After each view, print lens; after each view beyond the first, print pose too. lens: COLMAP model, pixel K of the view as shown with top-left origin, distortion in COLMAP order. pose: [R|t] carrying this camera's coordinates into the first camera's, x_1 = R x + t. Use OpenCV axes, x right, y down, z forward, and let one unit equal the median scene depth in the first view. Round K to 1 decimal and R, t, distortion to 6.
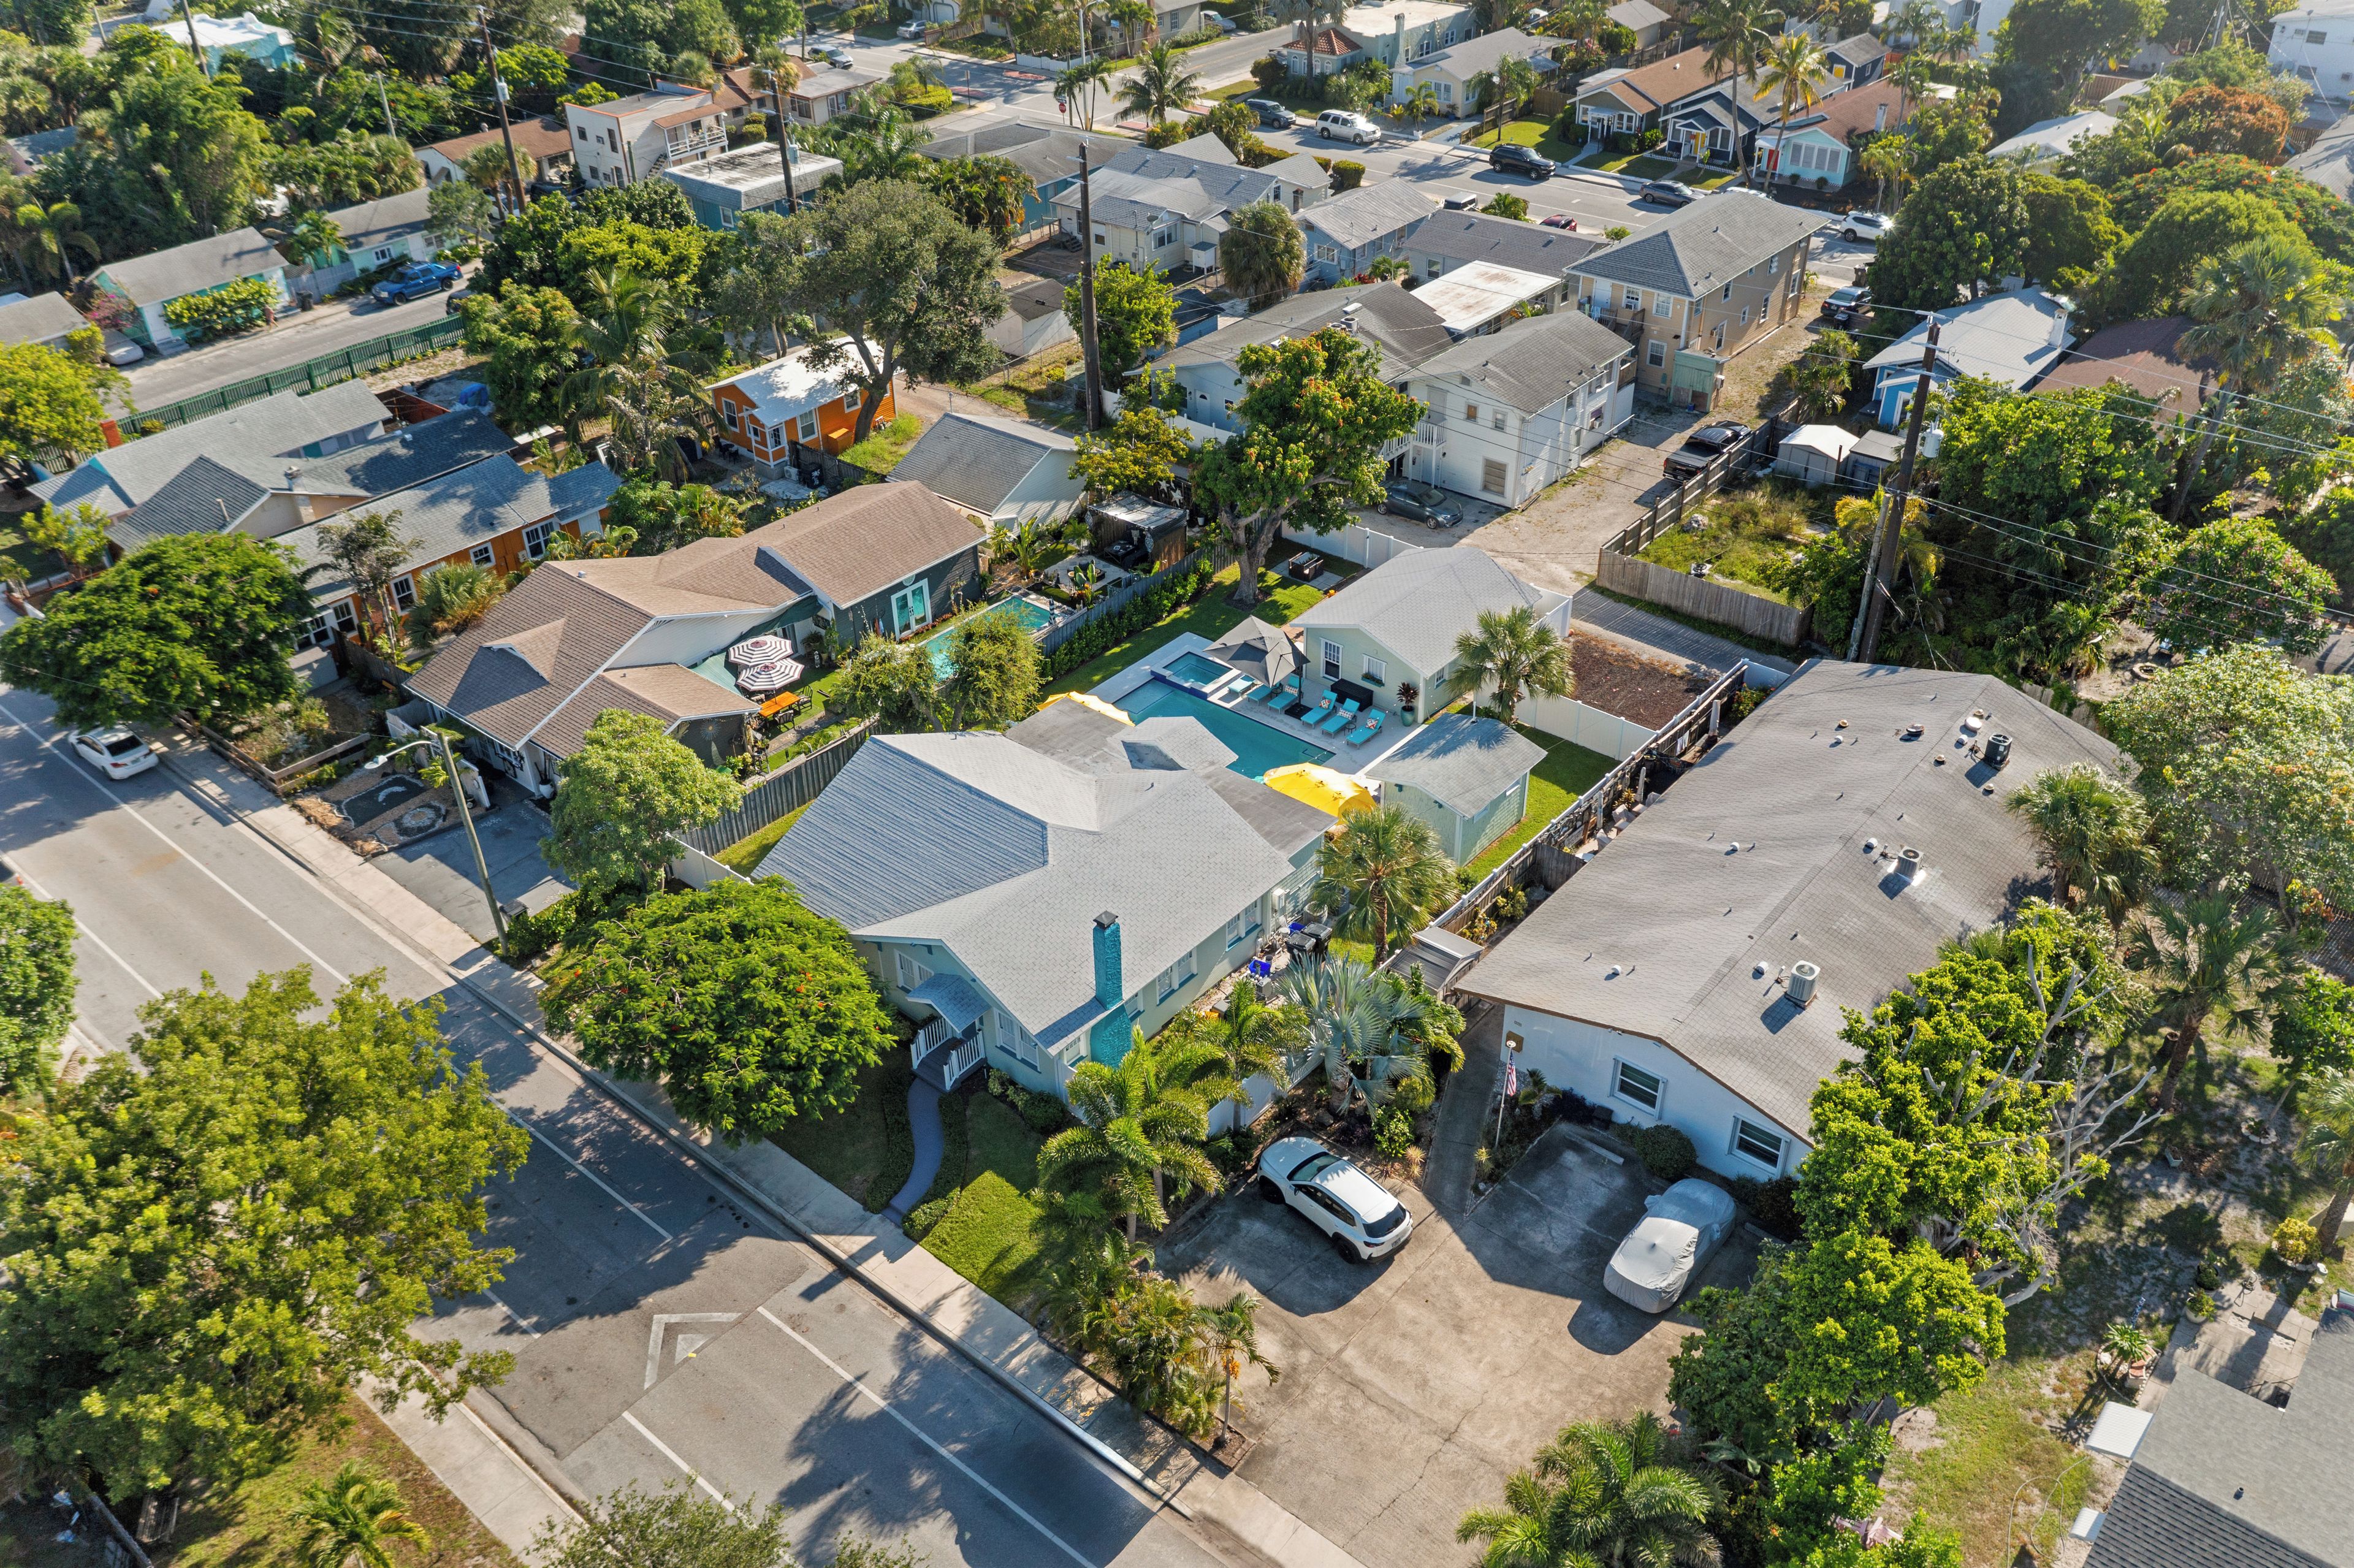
lens RADIAL K [[1924.7, 0, 1177.0], [0, 1924.7, 784.0], [0, 0, 1]] dist [-0.023063, -0.004524]
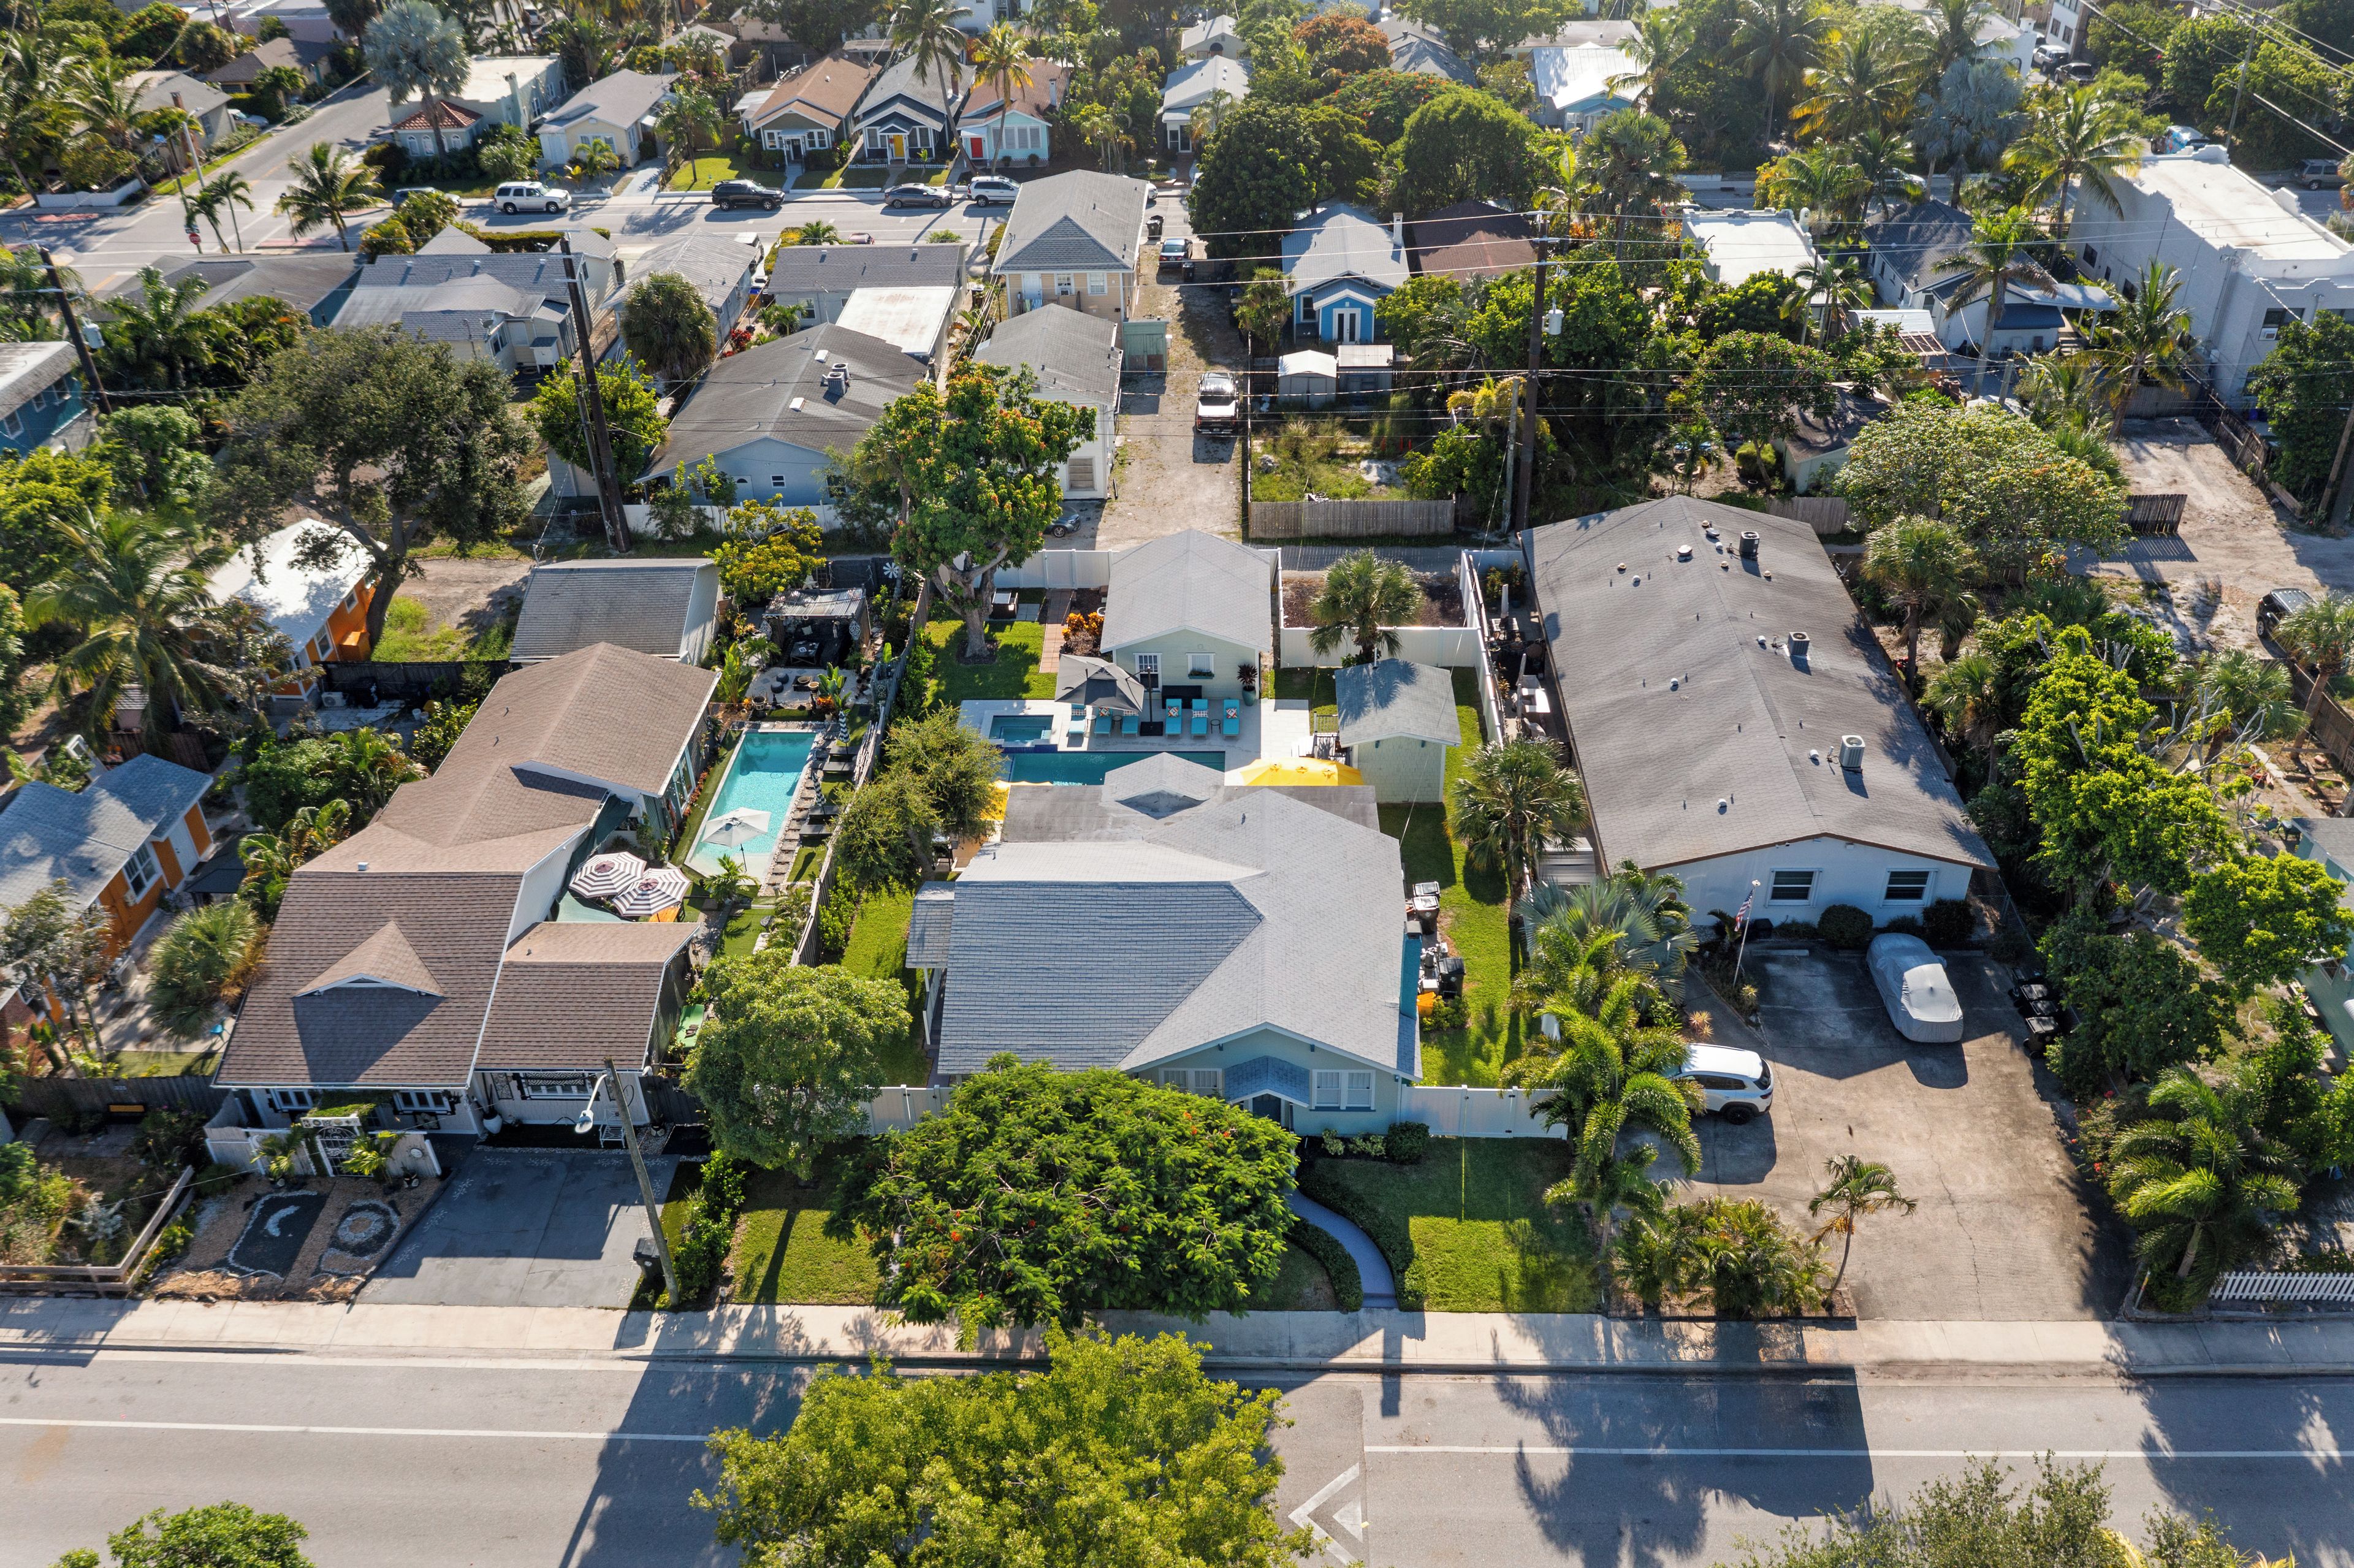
lens RADIAL K [[1924.7, 0, 1177.0], [0, 1924.7, 784.0], [0, 0, 1]] dist [-0.023063, -0.004524]
pose [[0.774137, -0.341991, 0.532685, -0.455434], [0.349409, 0.932548, 0.090922, -0.094914], [-0.527849, 0.115739, 0.841415, 0.161296]]
